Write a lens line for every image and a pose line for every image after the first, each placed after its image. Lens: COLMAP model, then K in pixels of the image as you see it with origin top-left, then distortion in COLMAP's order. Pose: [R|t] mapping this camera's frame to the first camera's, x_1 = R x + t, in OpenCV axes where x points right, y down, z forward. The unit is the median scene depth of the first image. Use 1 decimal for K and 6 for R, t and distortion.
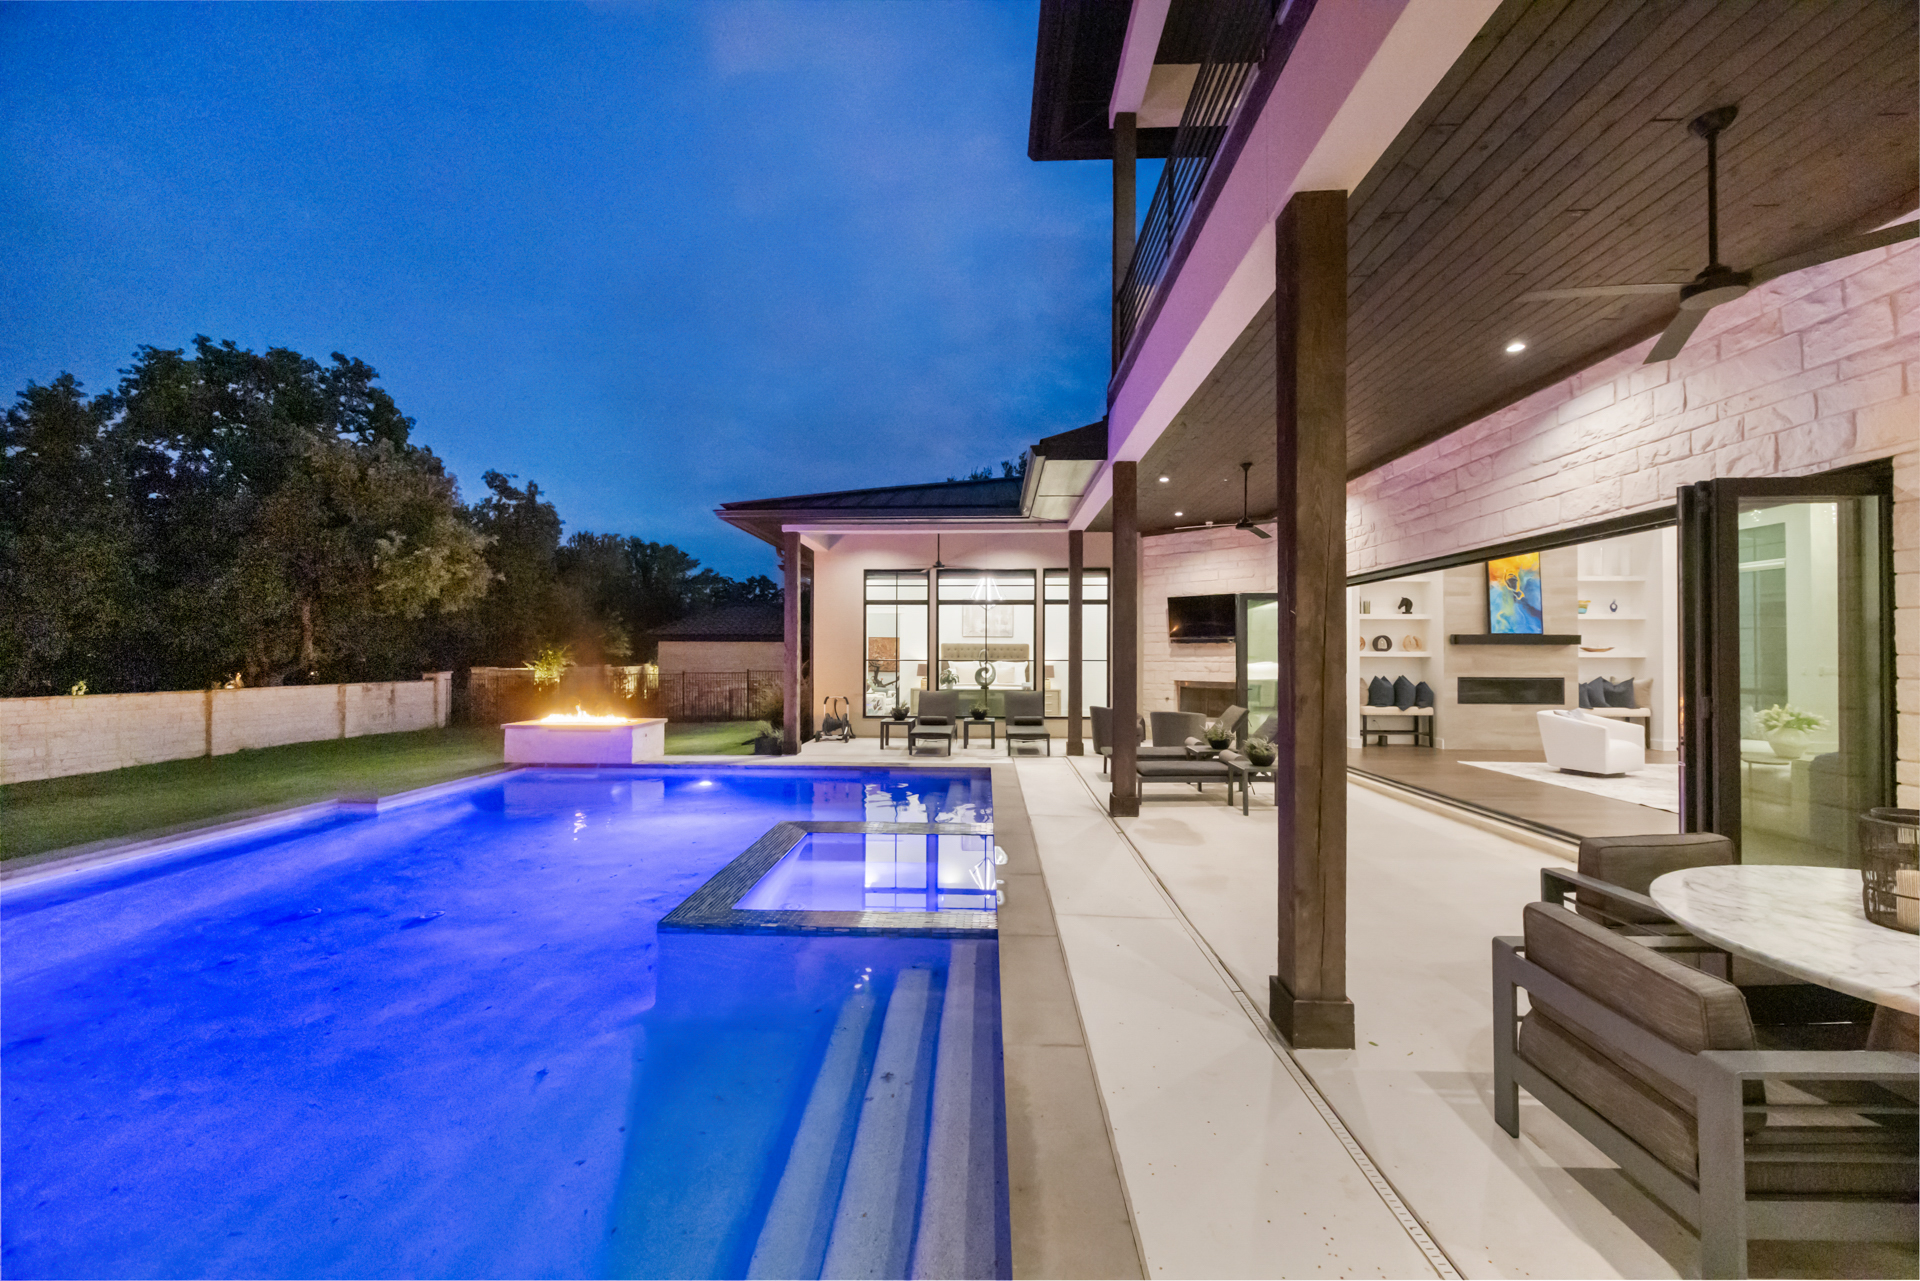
lens RADIAL K [[738.7, 0, 959.6], [0, 738.7, 644.7], [0, 0, 1]] dist [-0.000016, -0.000033]
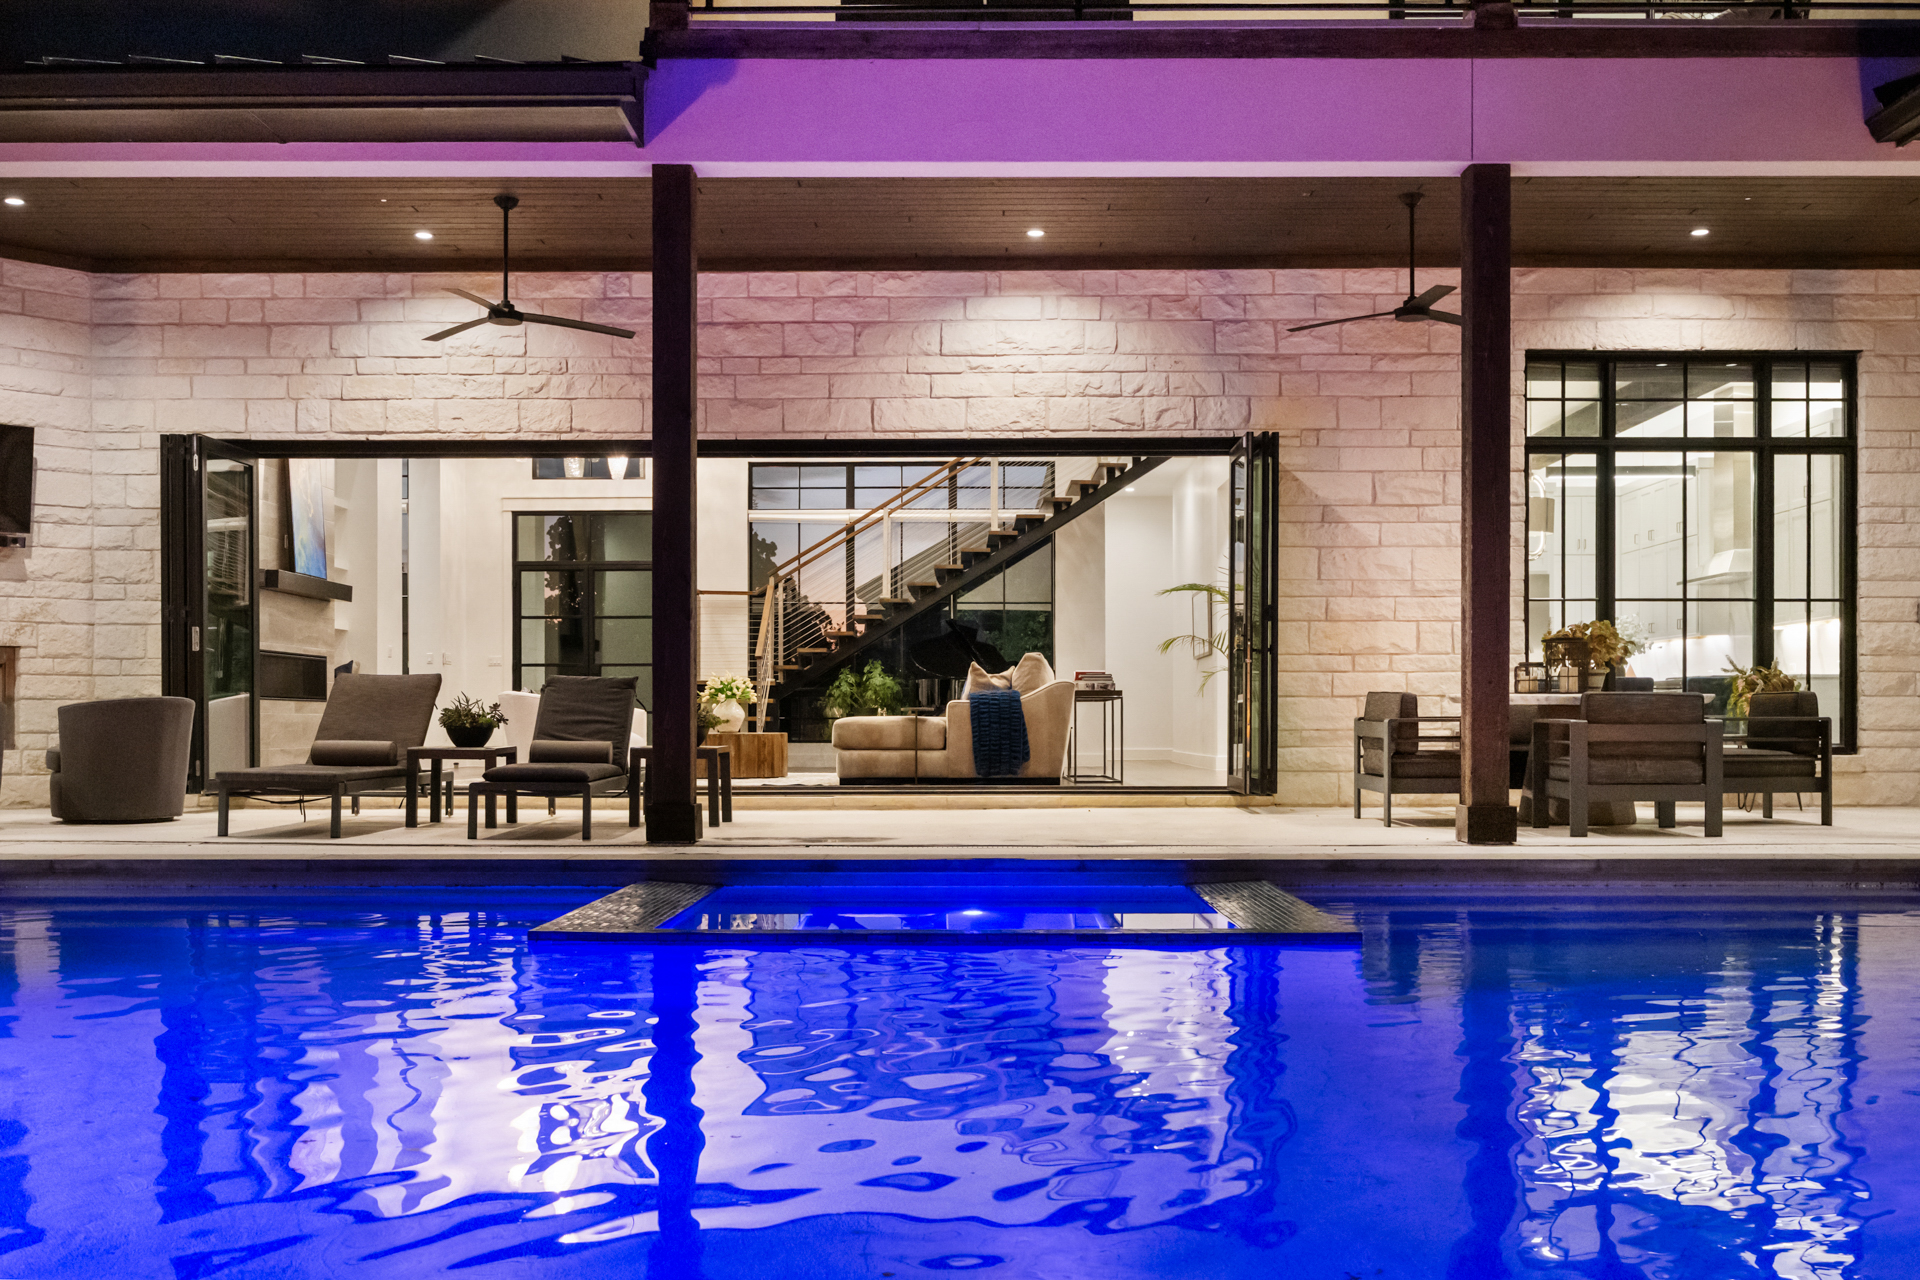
lens RADIAL K [[1899.1, 0, 958.4], [0, 1899.1, 734.9], [0, 0, 1]] dist [-0.013824, -0.001157]
pose [[-0.040243, -0.002617, 0.999186, -1.352591], [-0.011314, 0.999934, 0.002163, 0.180194], [-0.999126, -0.011218, -0.040270, 1.023114]]
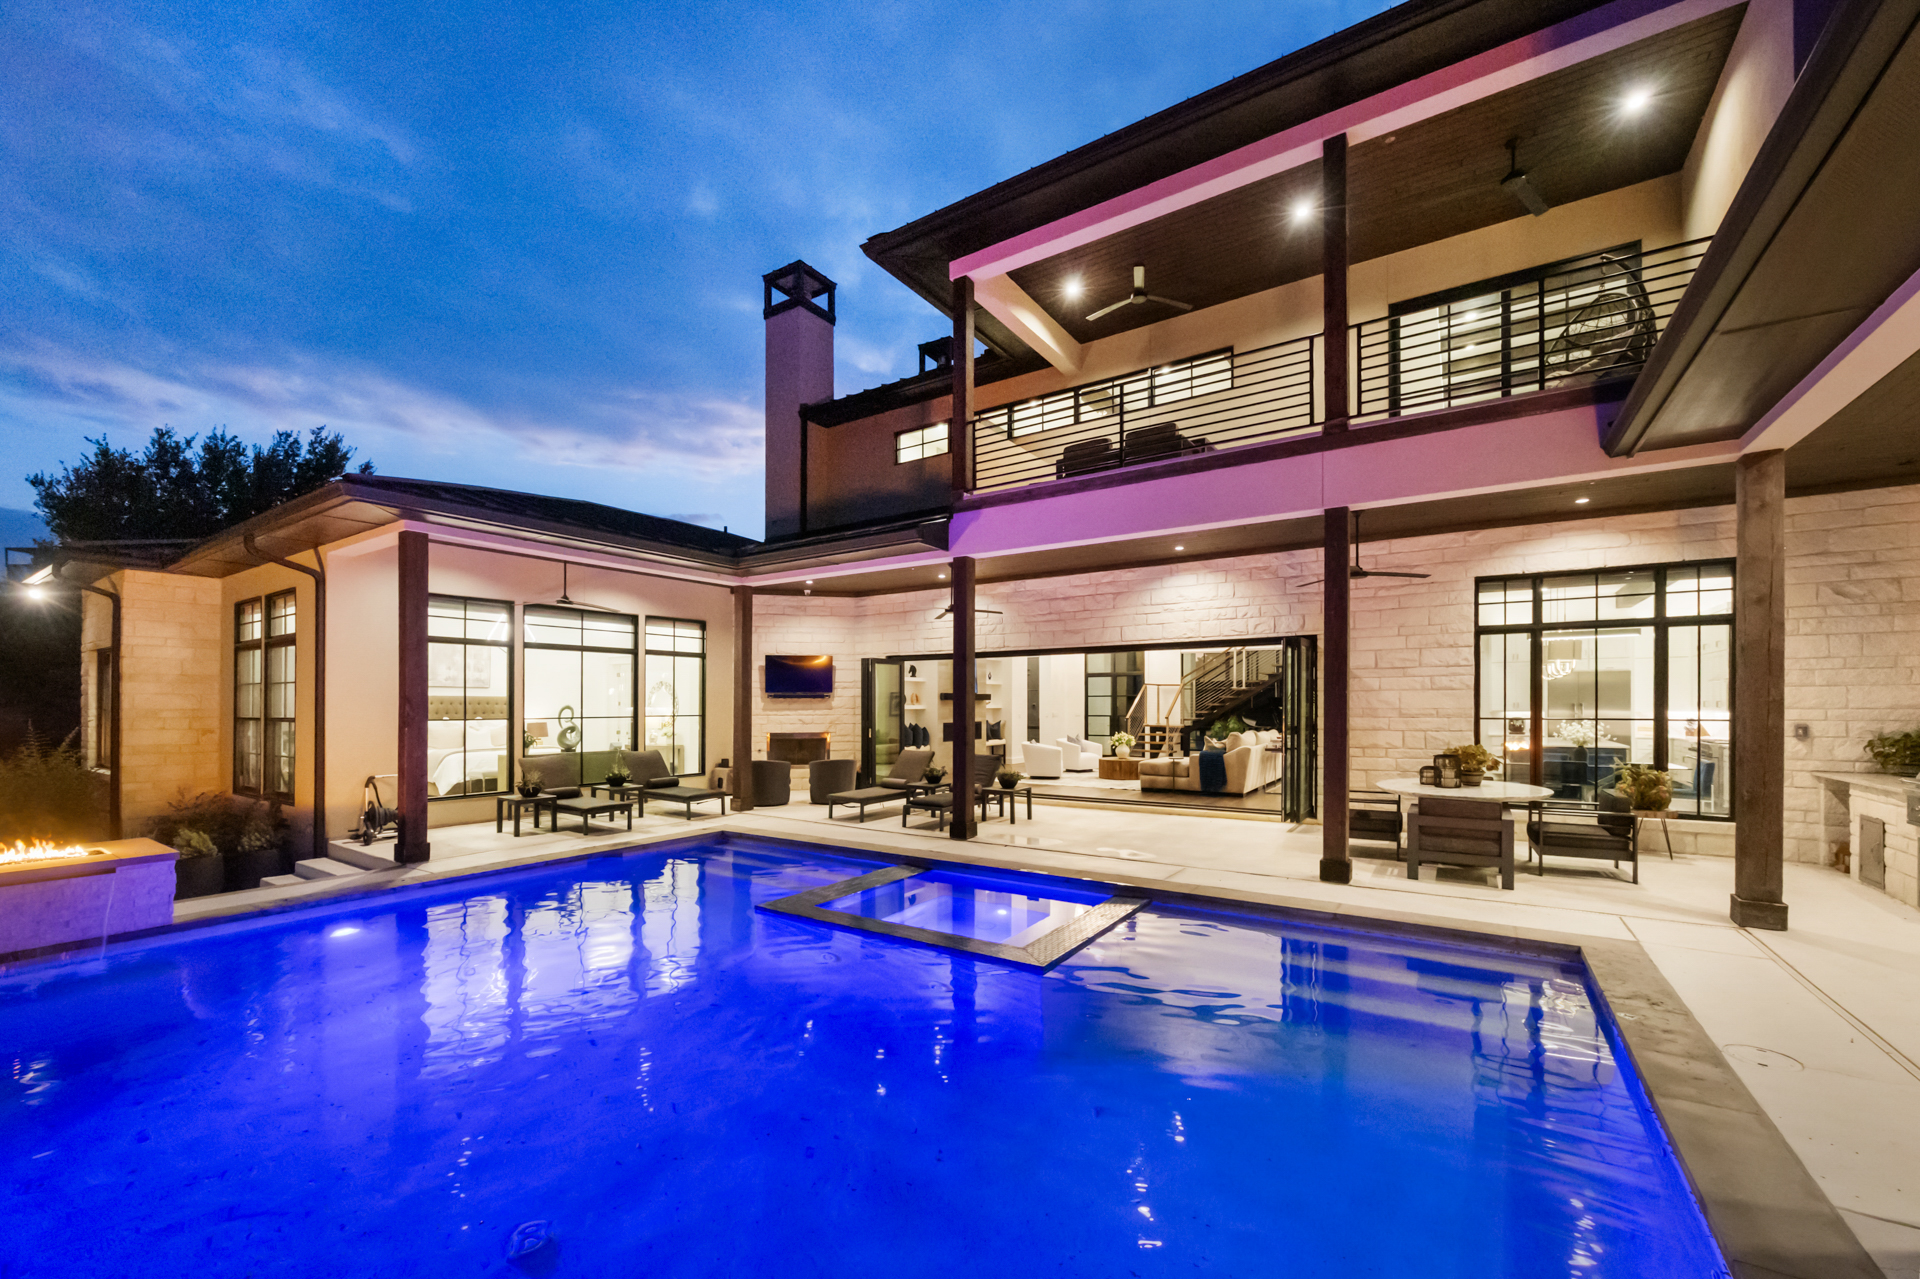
lens RADIAL K [[765.6, 0, 963.6], [0, 765.6, 702.4], [0, 0, 1]] dist [0.001272, 0.000156]
pose [[0.515677, -0.002050, 0.856781, -1.069109], [-0.006475, 0.999959, 0.006289, -0.009775], [-0.856759, -0.008790, 0.515643, 0.390942]]
